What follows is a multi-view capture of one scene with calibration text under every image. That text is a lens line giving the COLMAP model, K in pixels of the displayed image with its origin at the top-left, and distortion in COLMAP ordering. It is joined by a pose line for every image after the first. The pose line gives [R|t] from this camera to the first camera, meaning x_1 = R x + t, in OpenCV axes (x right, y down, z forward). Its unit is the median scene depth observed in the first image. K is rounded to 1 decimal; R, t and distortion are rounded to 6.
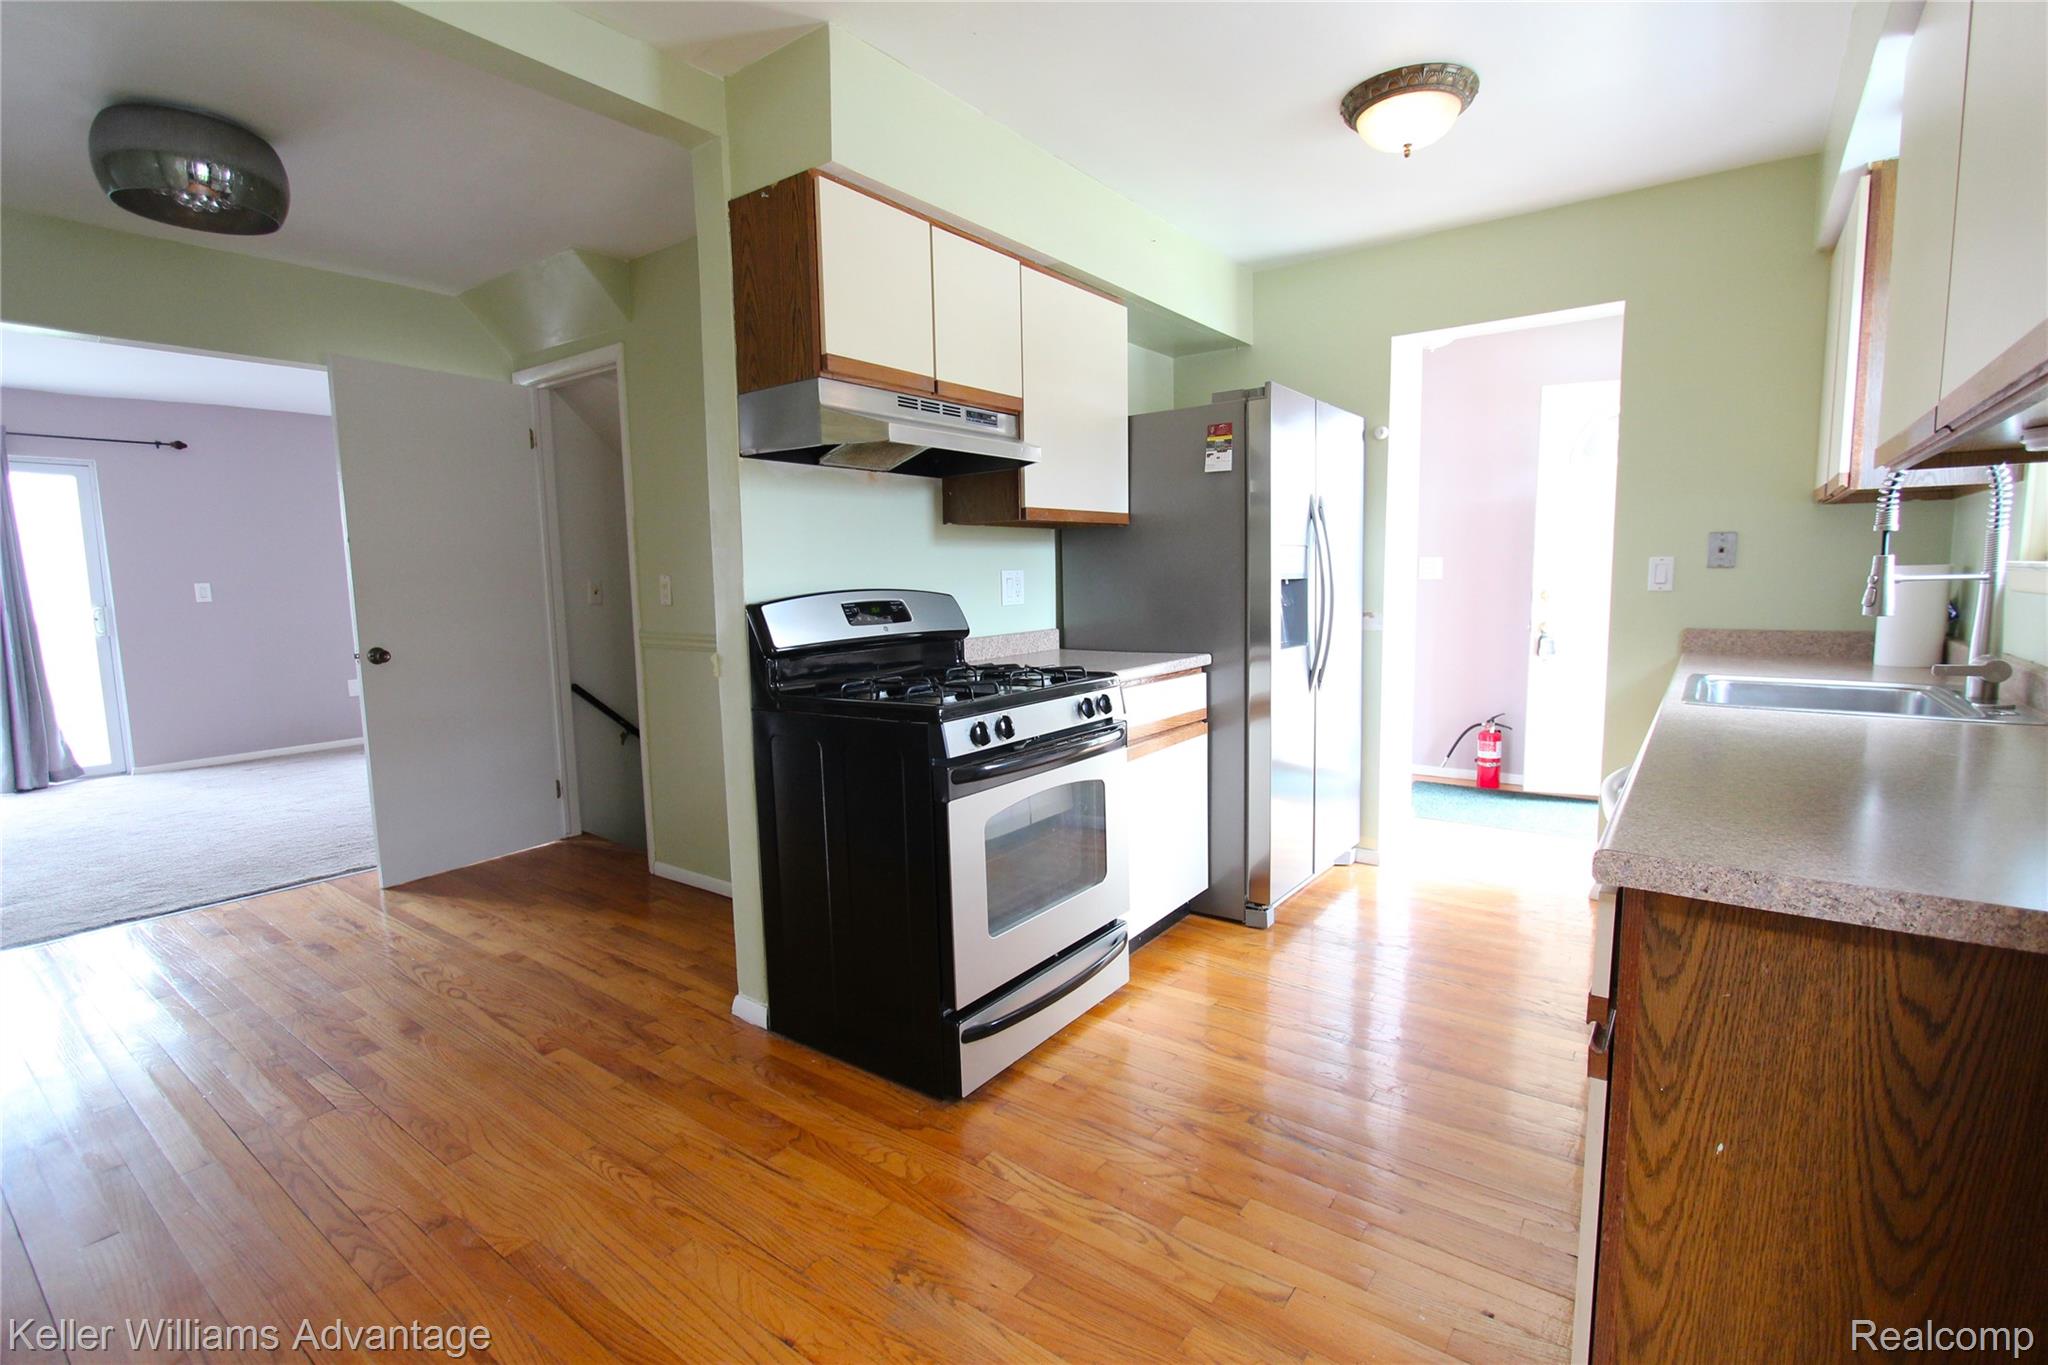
lens RADIAL K [[945.3, 0, 1029.9], [0, 945.3, 682.7], [0, 0, 1]] dist [-0.011461, -0.000365]
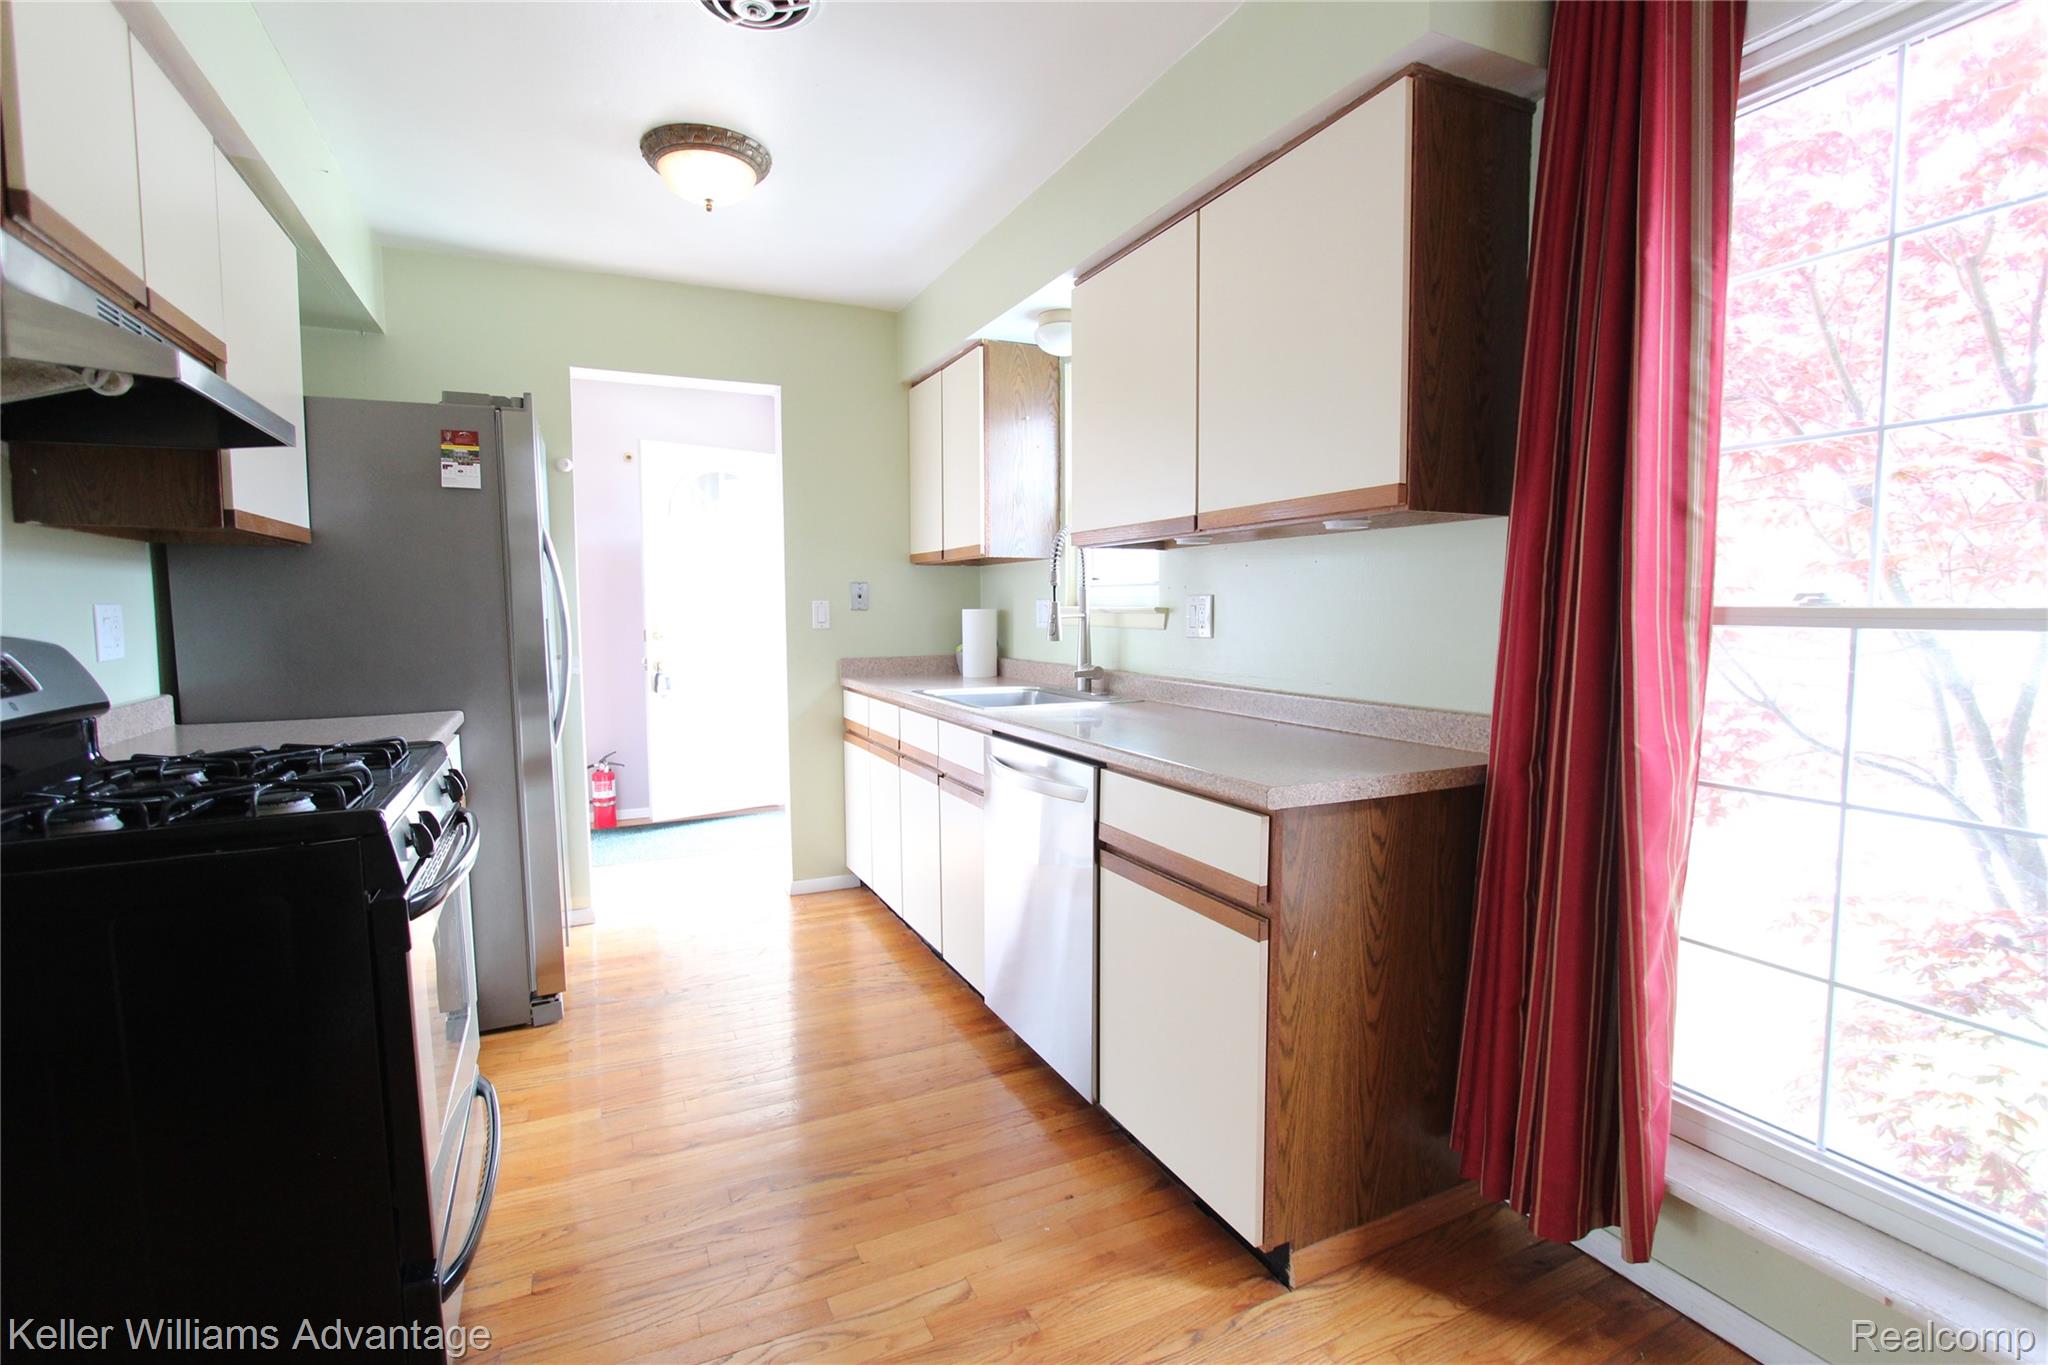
lens RADIAL K [[945.3, 0, 1029.9], [0, 945.3, 682.7], [0, 0, 1]] dist [-0.011461, -0.000365]
pose [[0.465114, -0.057861, 0.883358, -0.312282], [0.098794, 0.995021, 0.013157, -0.017970], [-0.879721, 0.081151, 0.468514, 0.202894]]
